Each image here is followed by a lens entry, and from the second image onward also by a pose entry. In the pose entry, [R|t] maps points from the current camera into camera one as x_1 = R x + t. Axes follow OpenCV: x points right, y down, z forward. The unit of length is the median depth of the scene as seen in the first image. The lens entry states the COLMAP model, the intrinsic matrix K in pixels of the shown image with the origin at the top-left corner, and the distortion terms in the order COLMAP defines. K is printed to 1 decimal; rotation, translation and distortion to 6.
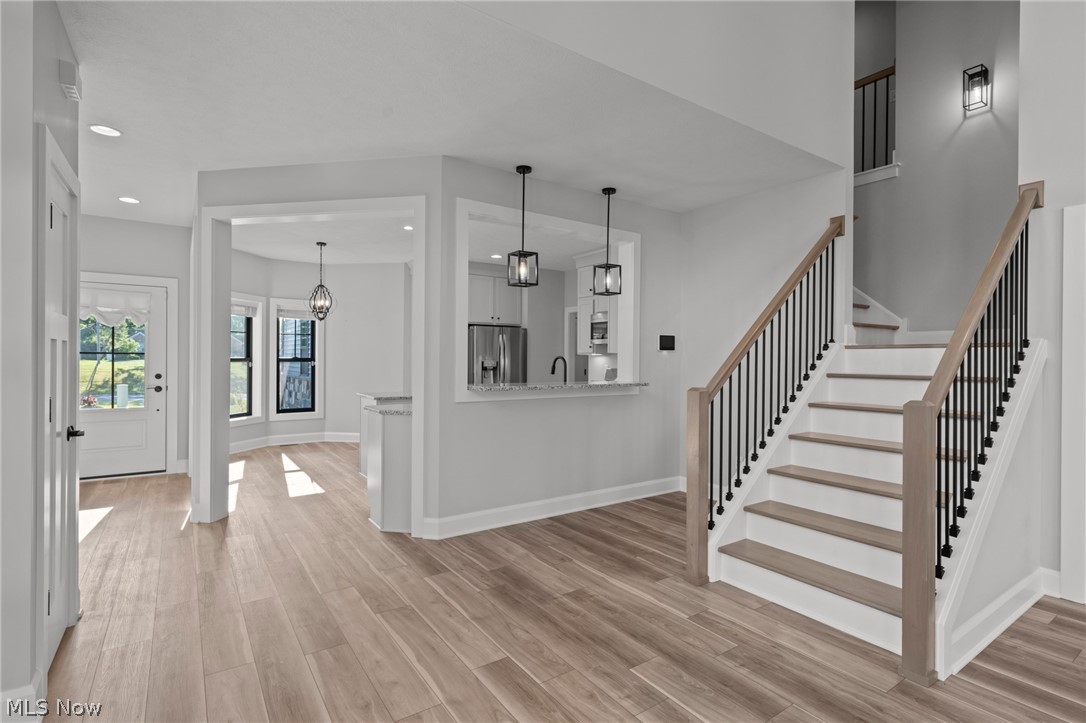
lens RADIAL K [[524.2, 0, 547.5], [0, 524.2, 359.7], [0, 0, 1]] dist [0.000631, -0.000303]
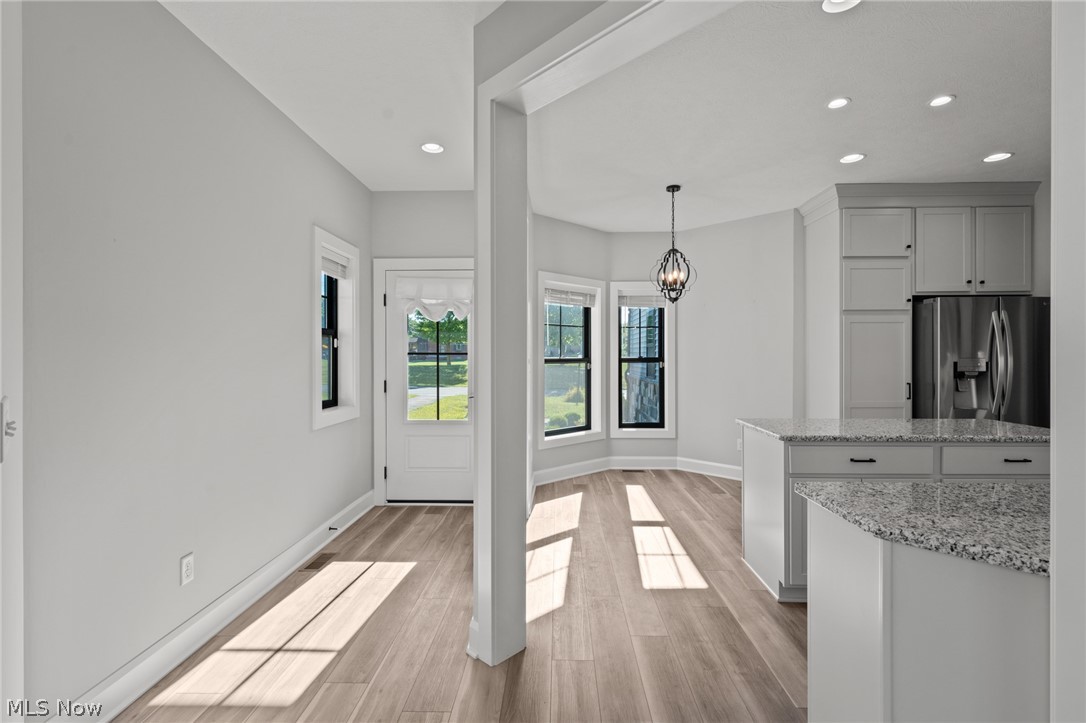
lens RADIAL K [[511.0, 0, 545.5], [0, 511.0, 357.3], [0, 0, 1]] dist [0.000464, -0.000269]
pose [[0.803896, -0.006852, -0.594730, -0.174383], [0.006023, 0.999976, -0.003379, -0.002437], [0.594739, -0.000866, 0.803919, 0.374066]]
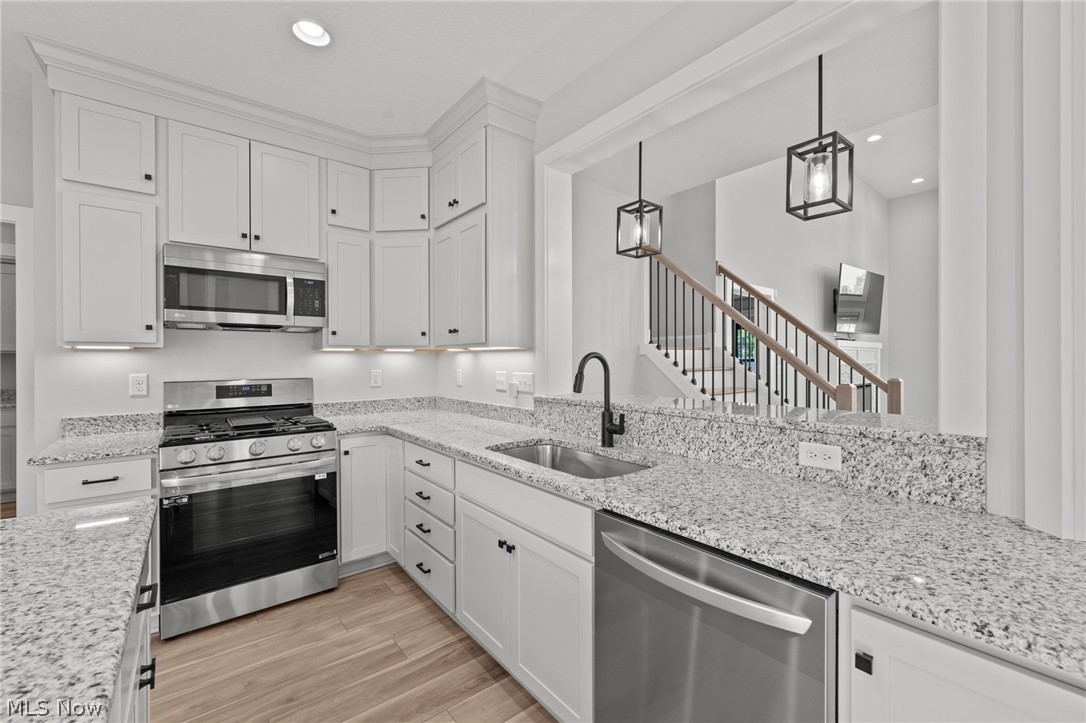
lens RADIAL K [[446.2, 0, 545.9], [0, 446.2, 359.6], [0, 0, 1]] dist [-0.000464, -0.000274]
pose [[-0.064843, -0.008573, 0.997859, -0.273010], [0.003123, 0.999956, 0.008794, -0.002968], [-0.997891, 0.003687, -0.064814, 0.773049]]
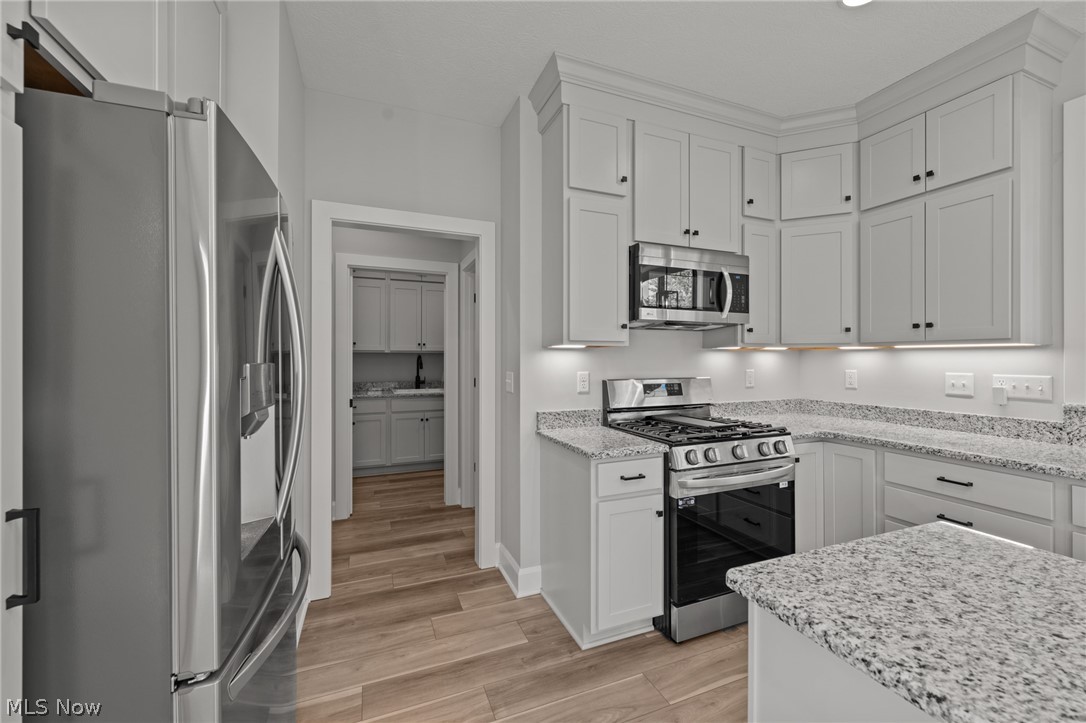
lens RADIAL K [[435.0, 0, 547.9], [0, 435.0, 358.3], [0, 0, 1]] dist [-0.001393, 0.000182]
pose [[0.220081, -0.006770, 0.975458, -0.256931], [0.002238, 0.999977, 0.006436, -0.002961], [-0.975479, 0.000766, 0.220091, 1.036514]]
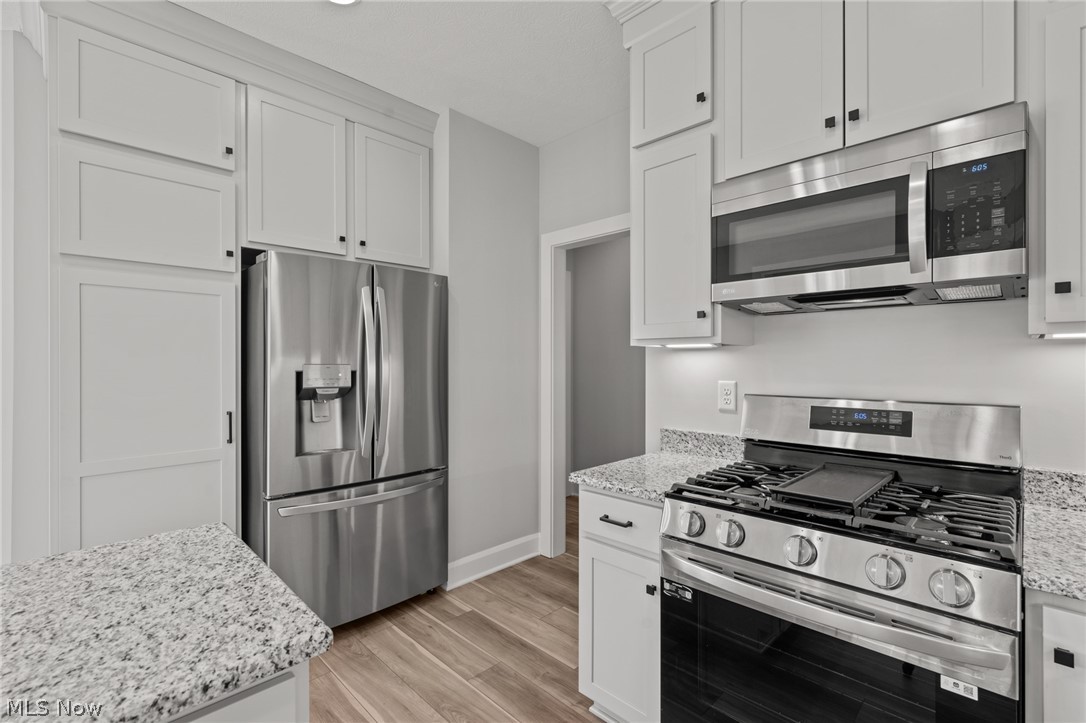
lens RADIAL K [[486.3, 0, 545.6], [0, 486.3, 362.5], [0, 0, 1]] dist [-0.000464, -0.000061]
pose [[0.983923, -0.006769, 0.178467, -0.040495], [0.006425, 0.999976, 0.002506, -0.001345], [-0.178480, -0.001319, 0.983943, 0.815242]]
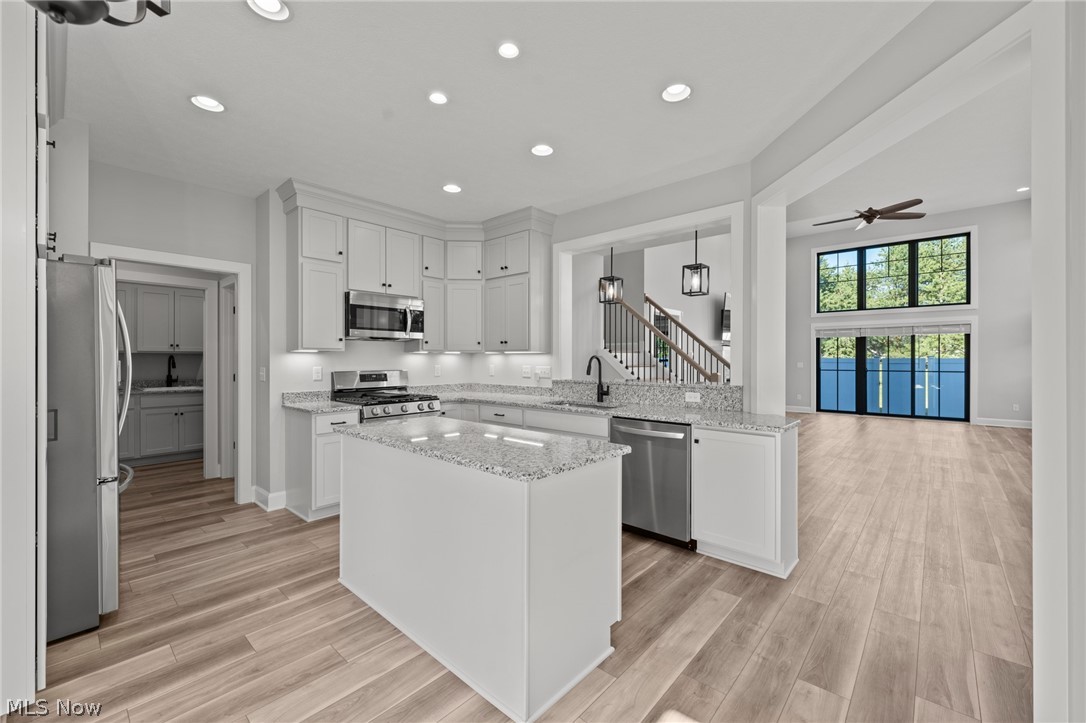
lens RADIAL K [[439.6, 0, 545.0], [0, 439.6, 359.5], [0, 0, 1]] dist [-0.000546, -0.000114]
pose [[-0.227286, -0.009051, 0.973786, -0.542228], [-0.001666, 0.999959, 0.008905, -0.004848], [-0.973827, 0.000402, -0.227291, 0.921788]]
